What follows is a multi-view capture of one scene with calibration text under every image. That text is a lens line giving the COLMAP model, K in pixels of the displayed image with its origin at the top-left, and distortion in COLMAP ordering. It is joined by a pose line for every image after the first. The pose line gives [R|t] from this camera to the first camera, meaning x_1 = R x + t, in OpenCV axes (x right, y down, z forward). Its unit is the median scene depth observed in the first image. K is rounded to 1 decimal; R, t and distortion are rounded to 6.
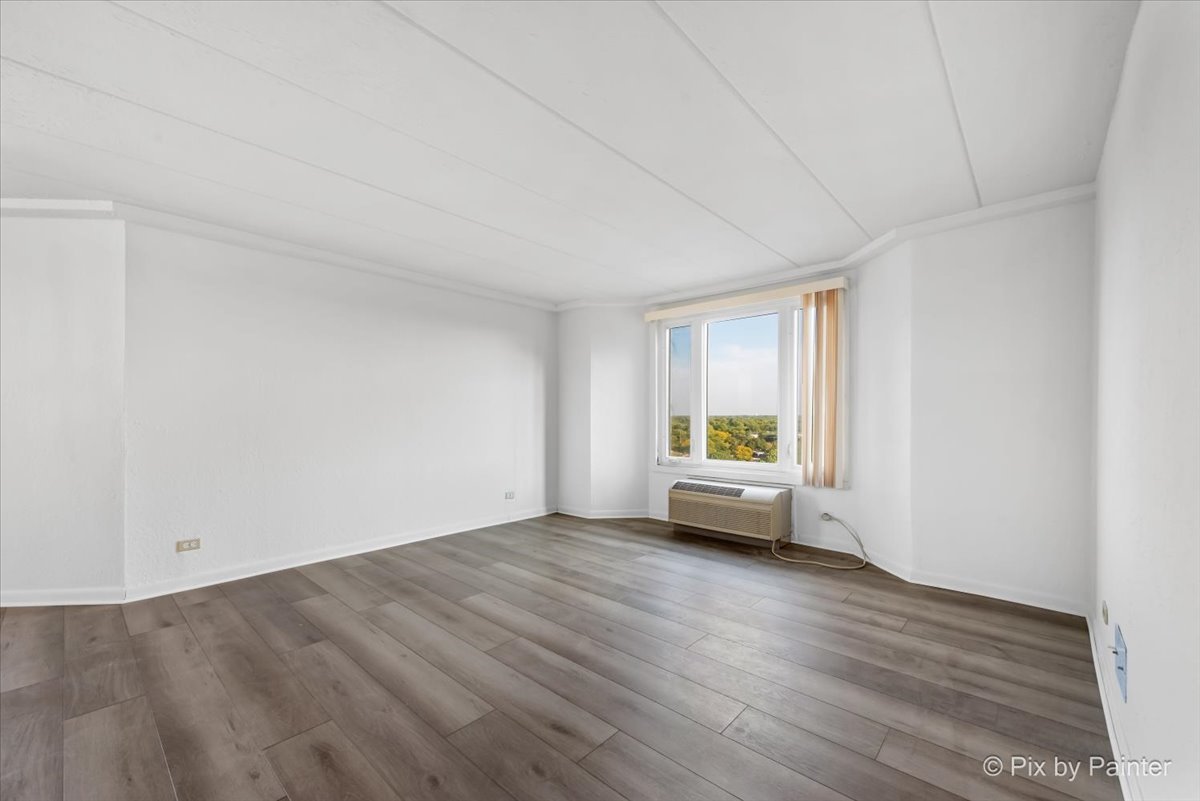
lens RADIAL K [[481.0, 0, 604.5], [0, 481.0, 413.5], [0, 0, 1]] dist [0.007638, -0.000304]
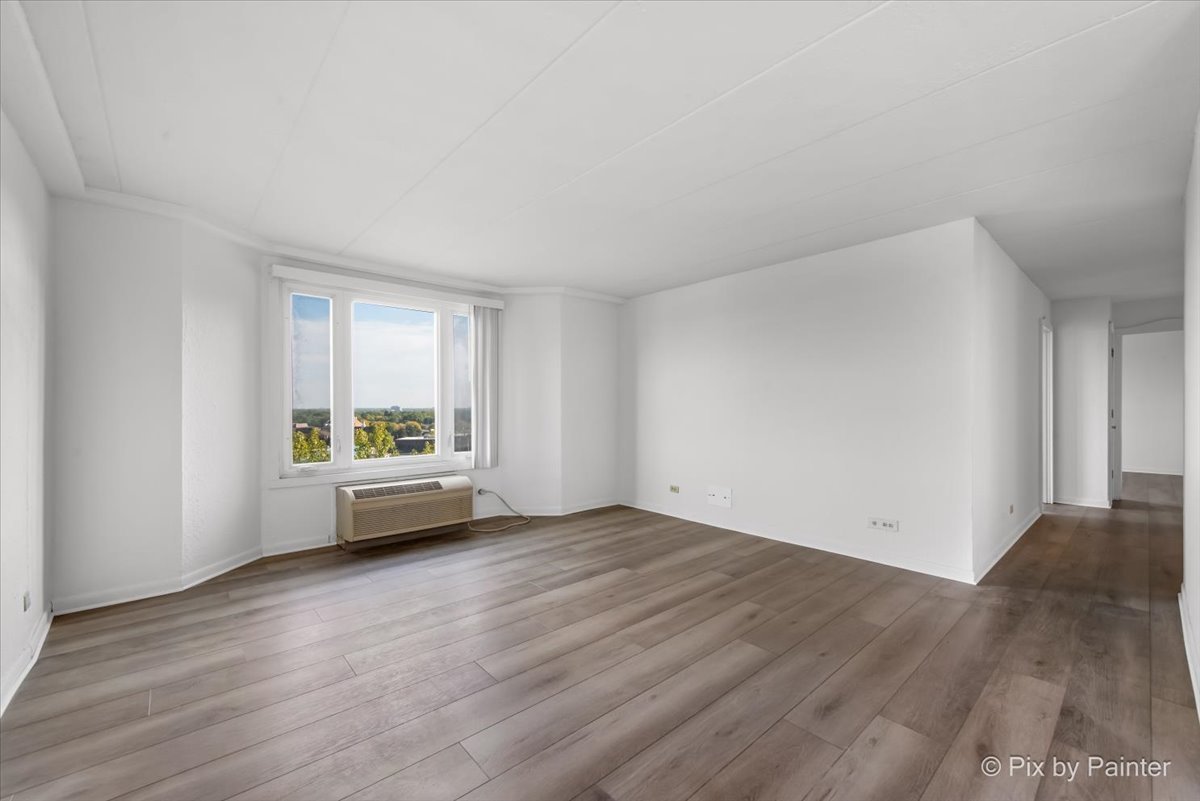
lens RADIAL K [[475.7, 0, 604.5], [0, 475.7, 405.1], [0, 0, 1]] dist [0.001157, 0.000044]
pose [[0.115876, 0.002238, 0.993261, -0.628158], [0.005714, 0.999979, -0.002919, 0.001263], [-0.993247, 0.006014, 0.115861, 0.500522]]
